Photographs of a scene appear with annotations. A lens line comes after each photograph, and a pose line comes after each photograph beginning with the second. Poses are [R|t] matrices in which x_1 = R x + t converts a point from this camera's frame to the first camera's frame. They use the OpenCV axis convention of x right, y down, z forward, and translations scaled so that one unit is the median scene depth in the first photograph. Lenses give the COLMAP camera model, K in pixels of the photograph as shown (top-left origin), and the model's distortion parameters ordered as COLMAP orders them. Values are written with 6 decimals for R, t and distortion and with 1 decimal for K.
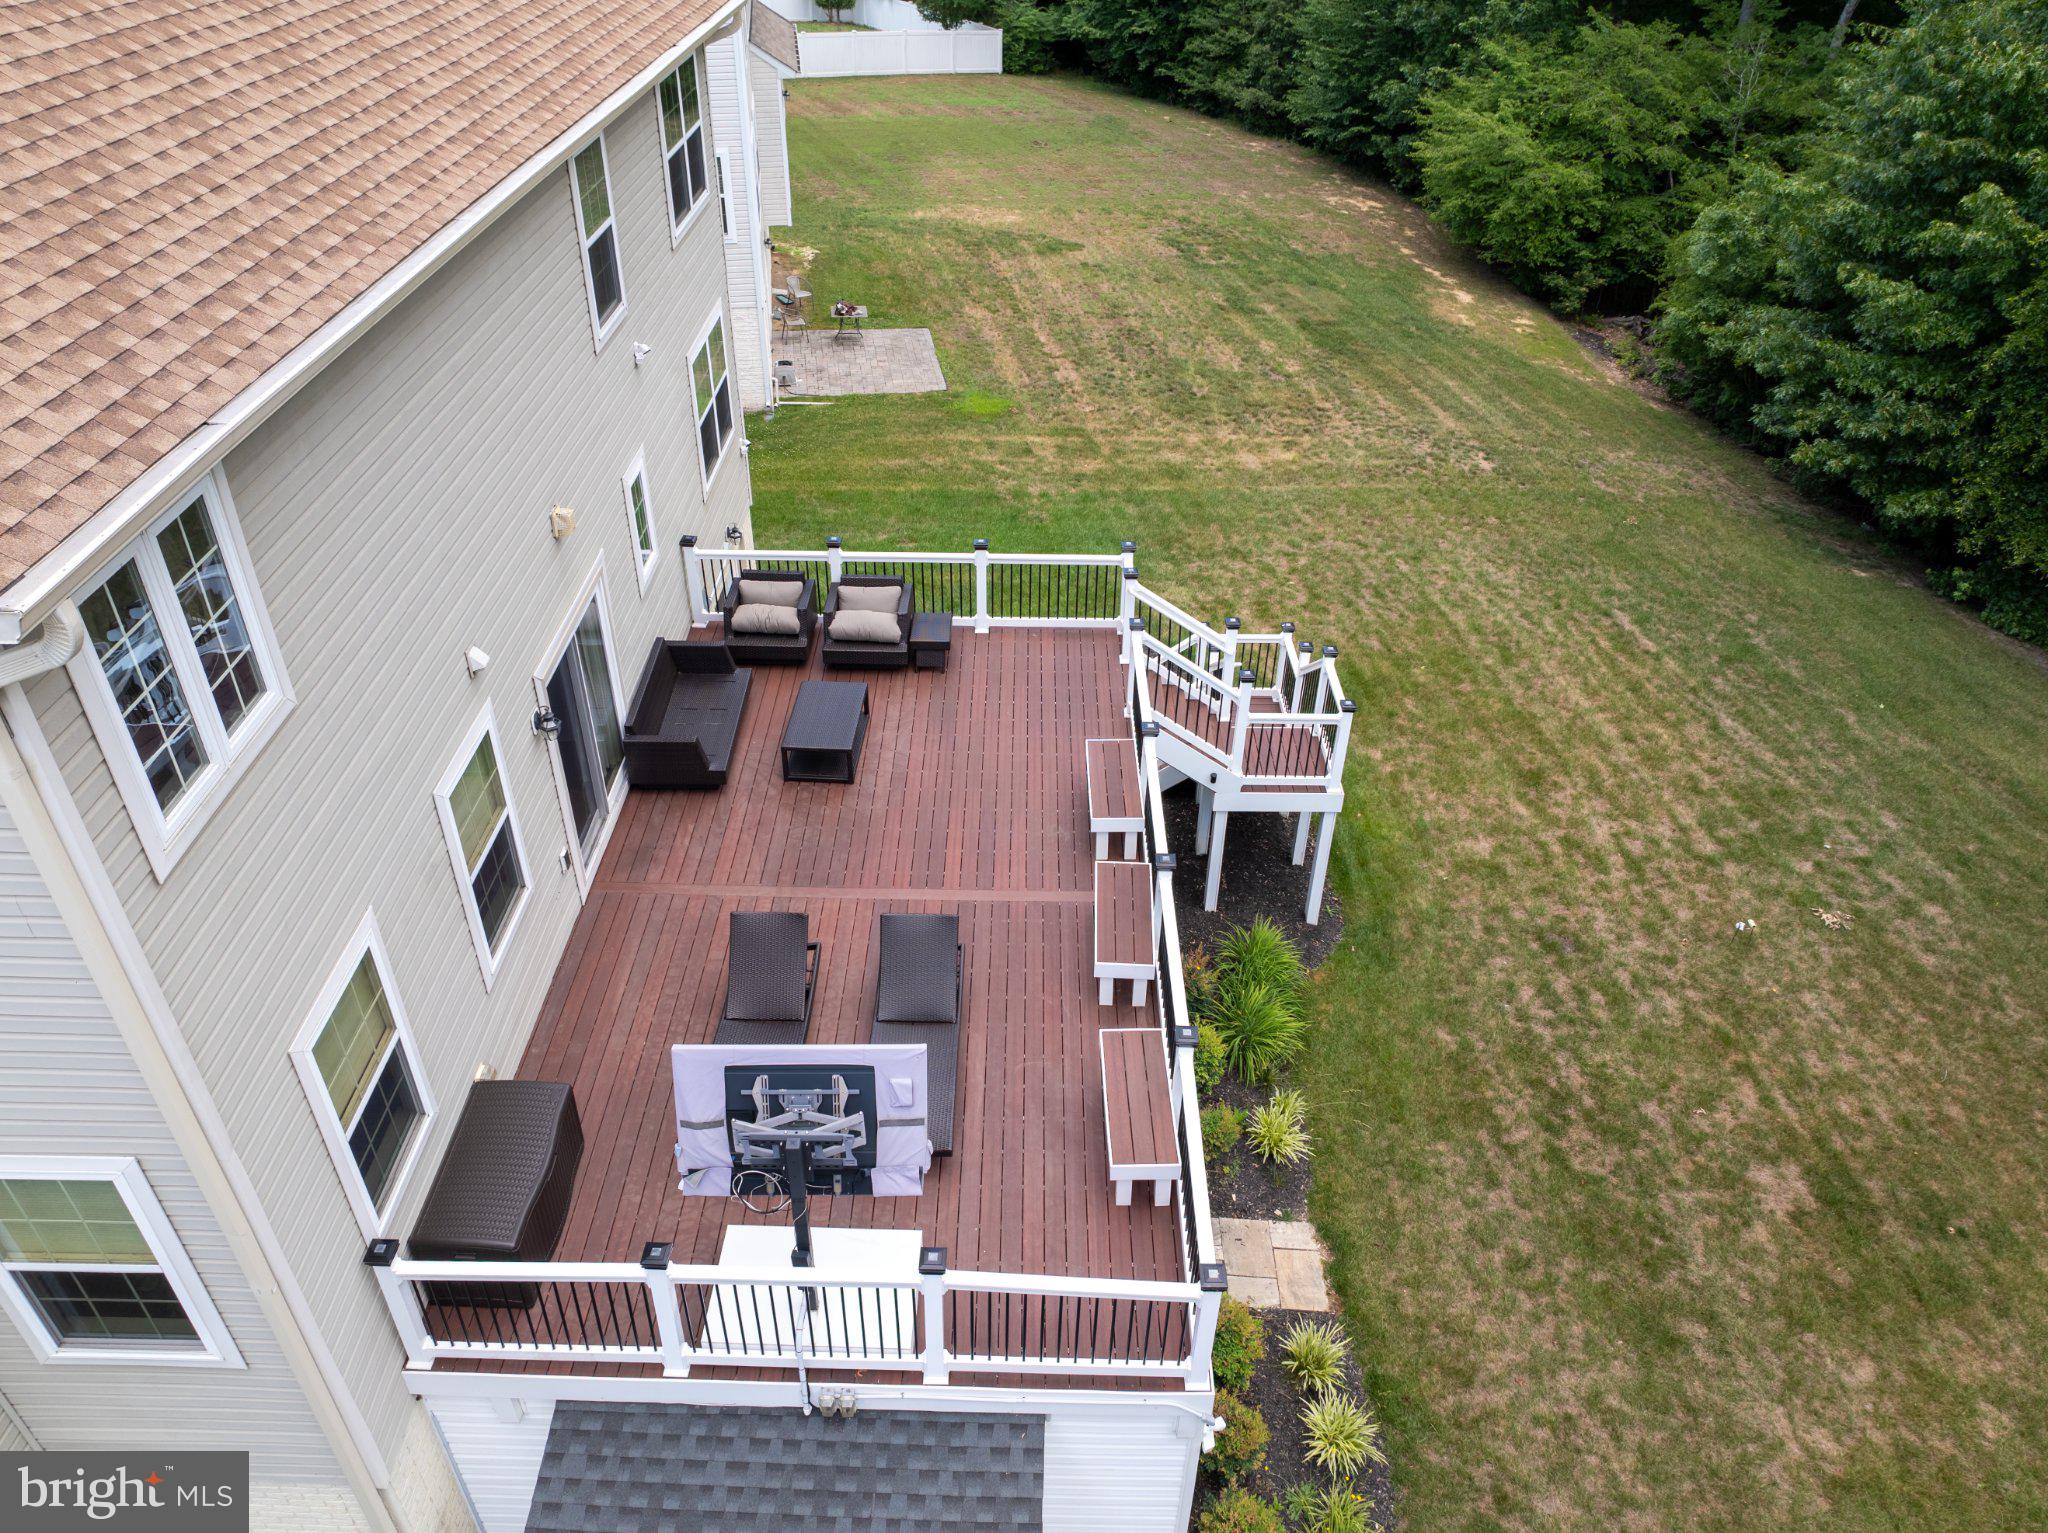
lens RADIAL K [[1444.9, 0, 1026.7], [0, 1444.9, 764.6], [0, 0, 1]] dist [-0.051417, 0.021118]
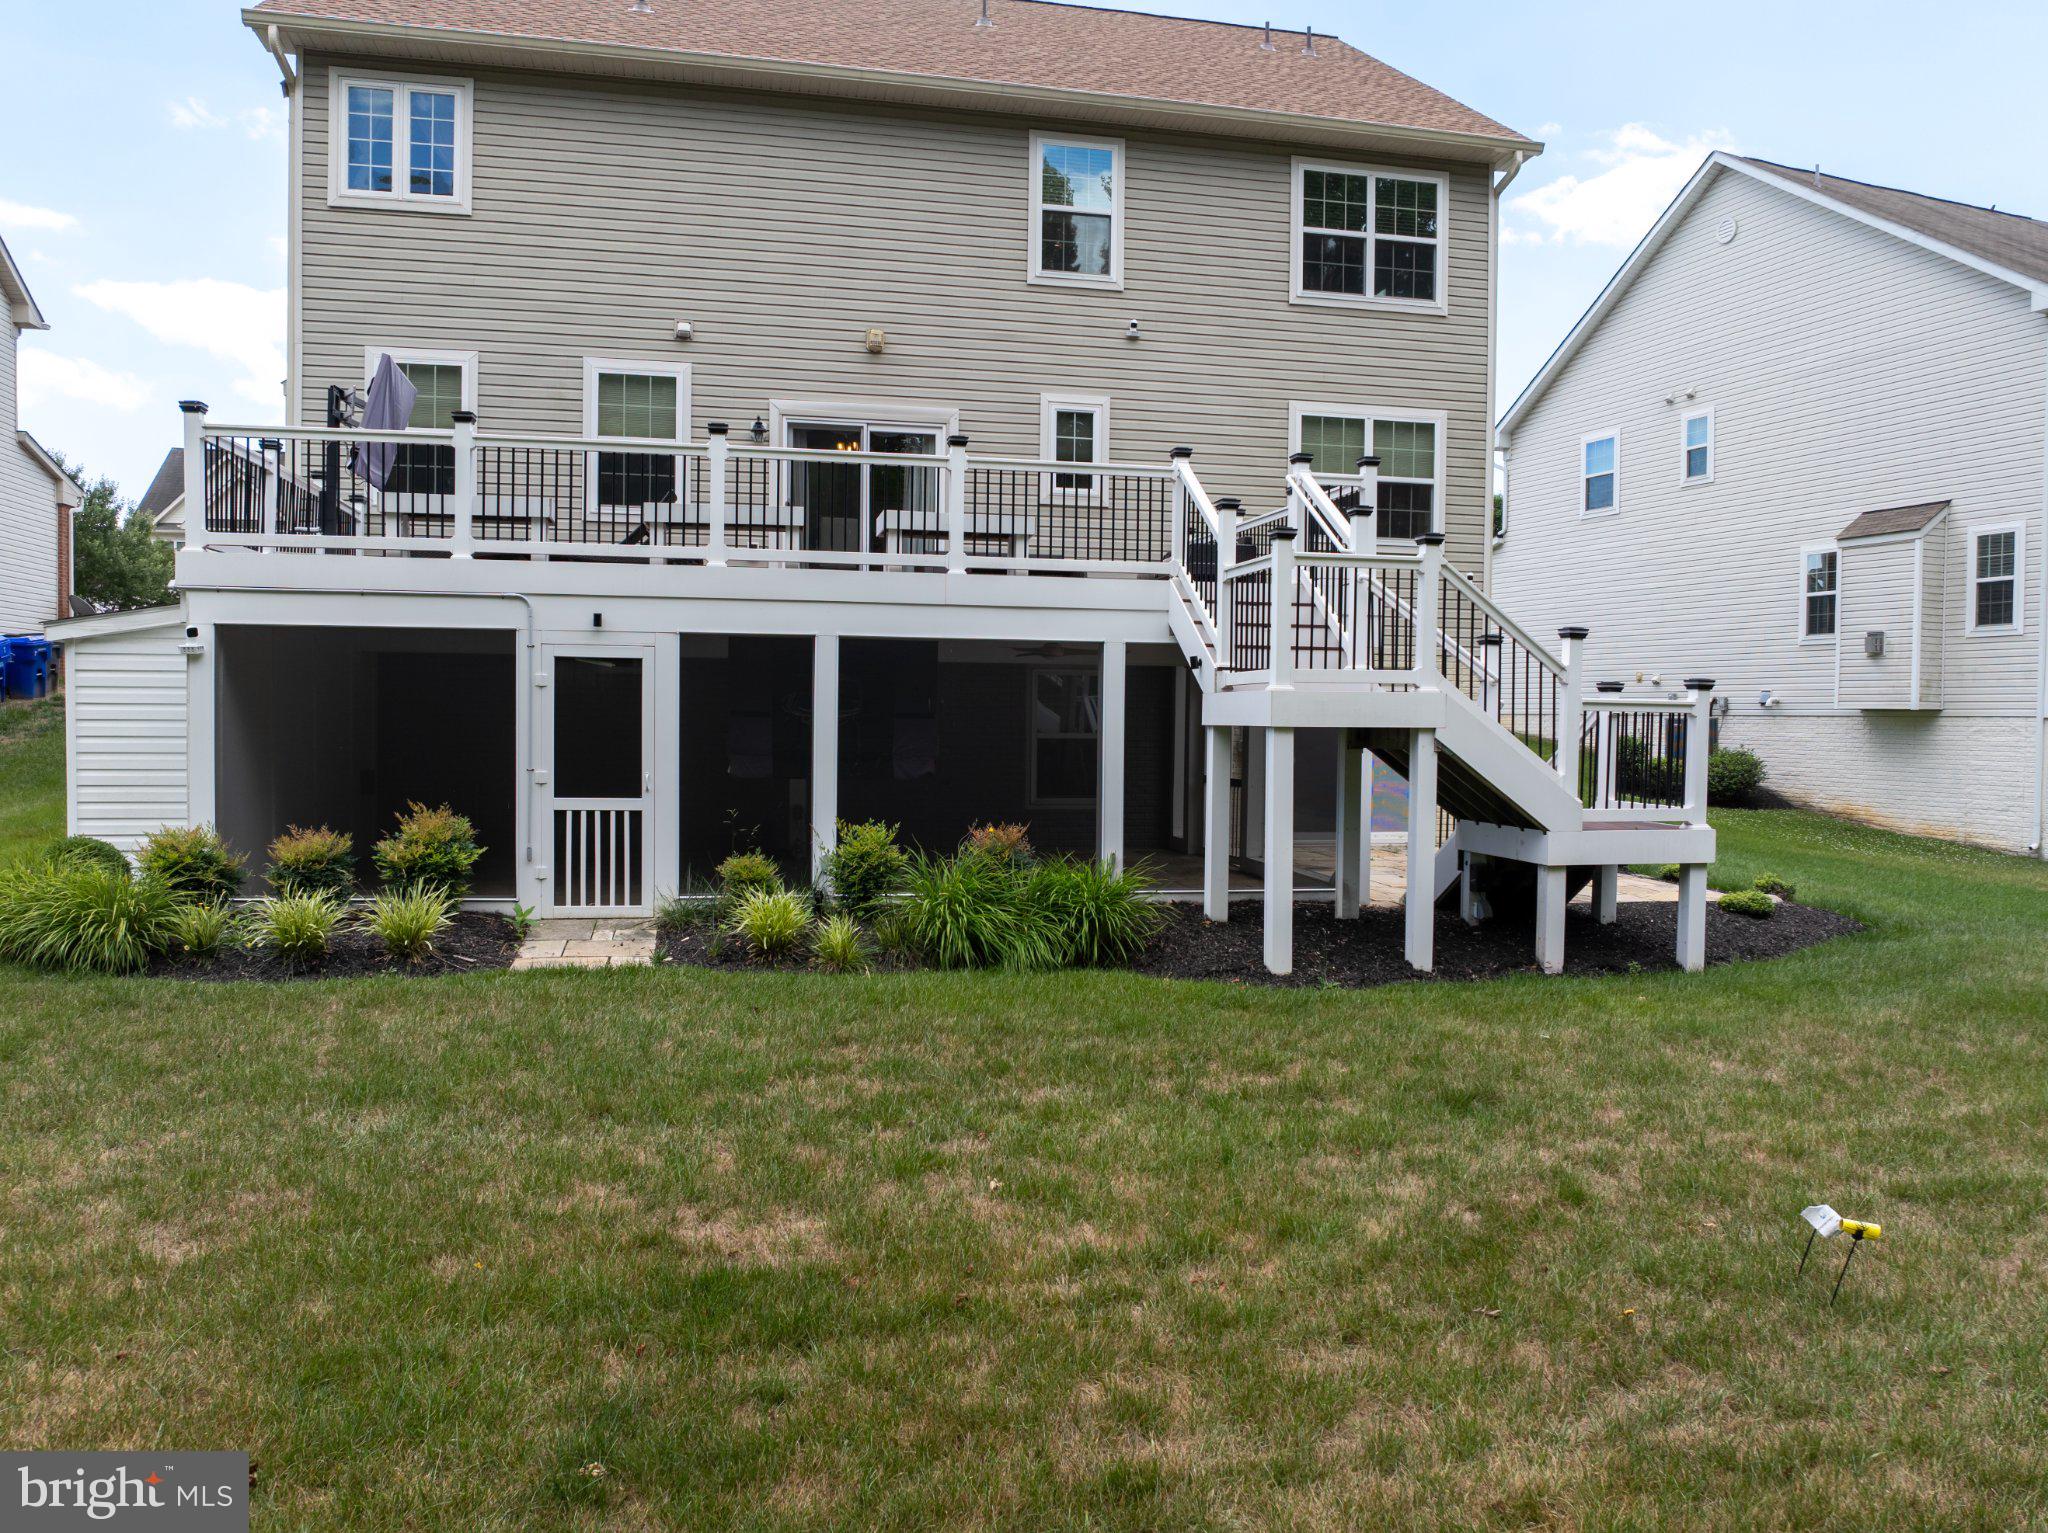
lens RADIAL K [[1444.9, 0, 1023.6], [0, 1444.9, 762.7], [0, 0, 1]] dist [-0.051417, 0.021118]
pose [[0.216996, 0.022099, -0.975922, 0.818322], [-0.571479, 0.813392, -0.108649, 0.178863], [0.791407, 0.581295, 0.189132, 0.824801]]
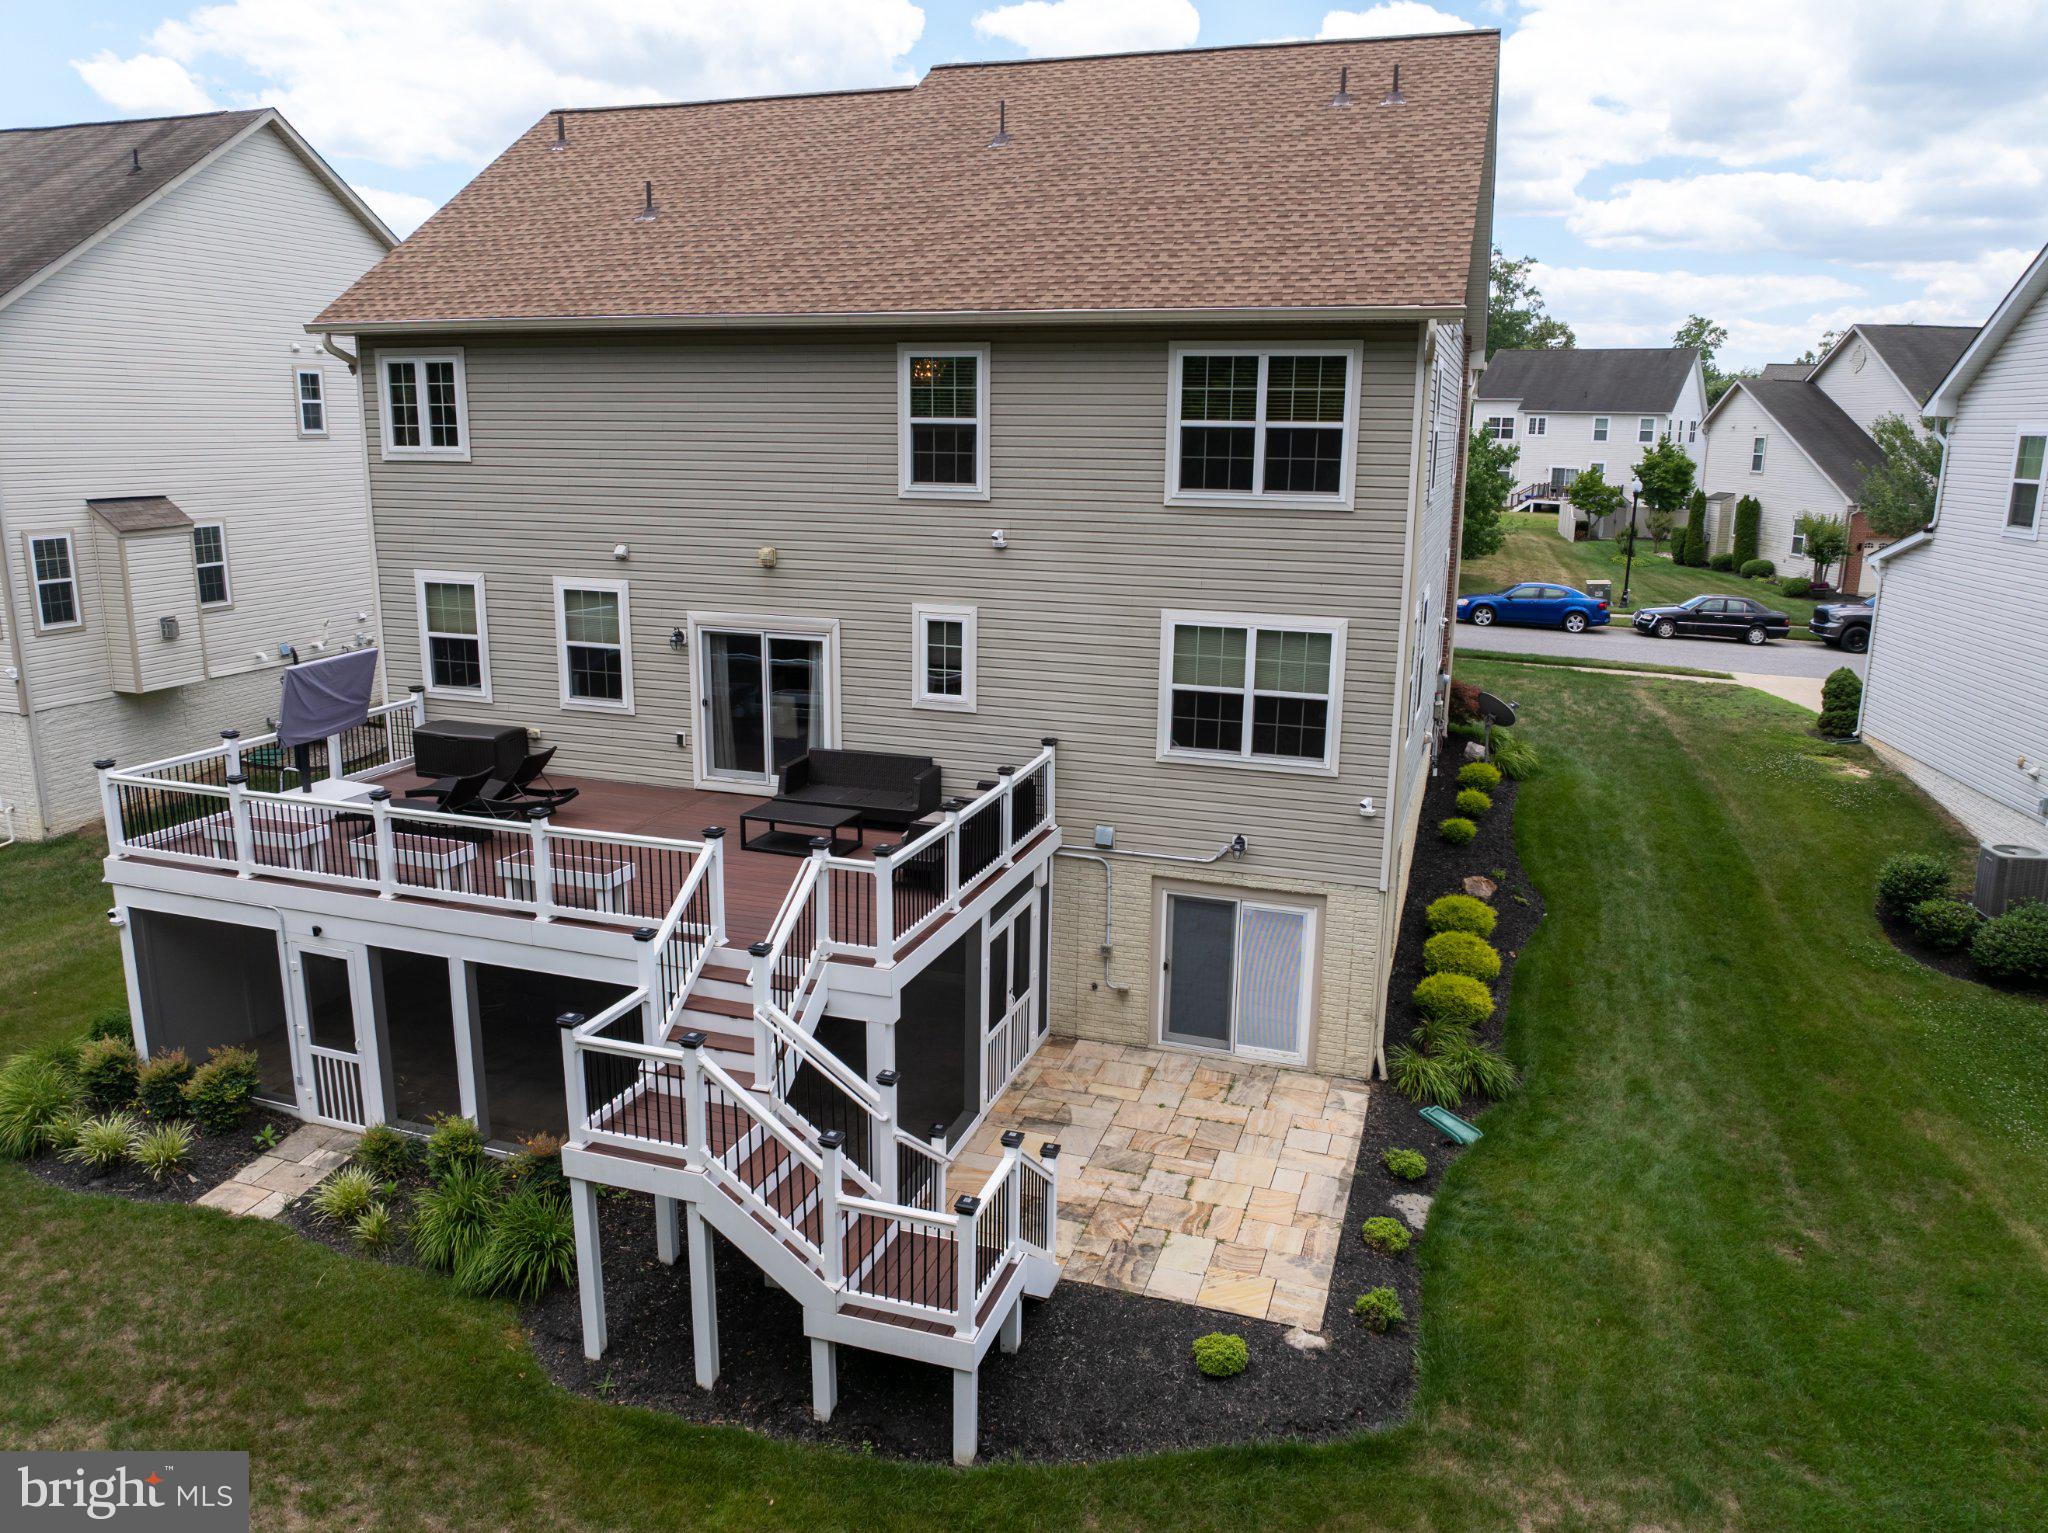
lens RADIAL K [[1444.9, 0, 1020.9], [0, 1444.9, 764.8], [0, 0, 1]] dist [-0.051417, 0.021118]
pose [[-0.310053, 0.201100, -0.929207, 0.803137], [-0.564108, 0.747818, 0.350072, -0.524154], [0.765277, 0.632714, -0.118421, 1.158167]]
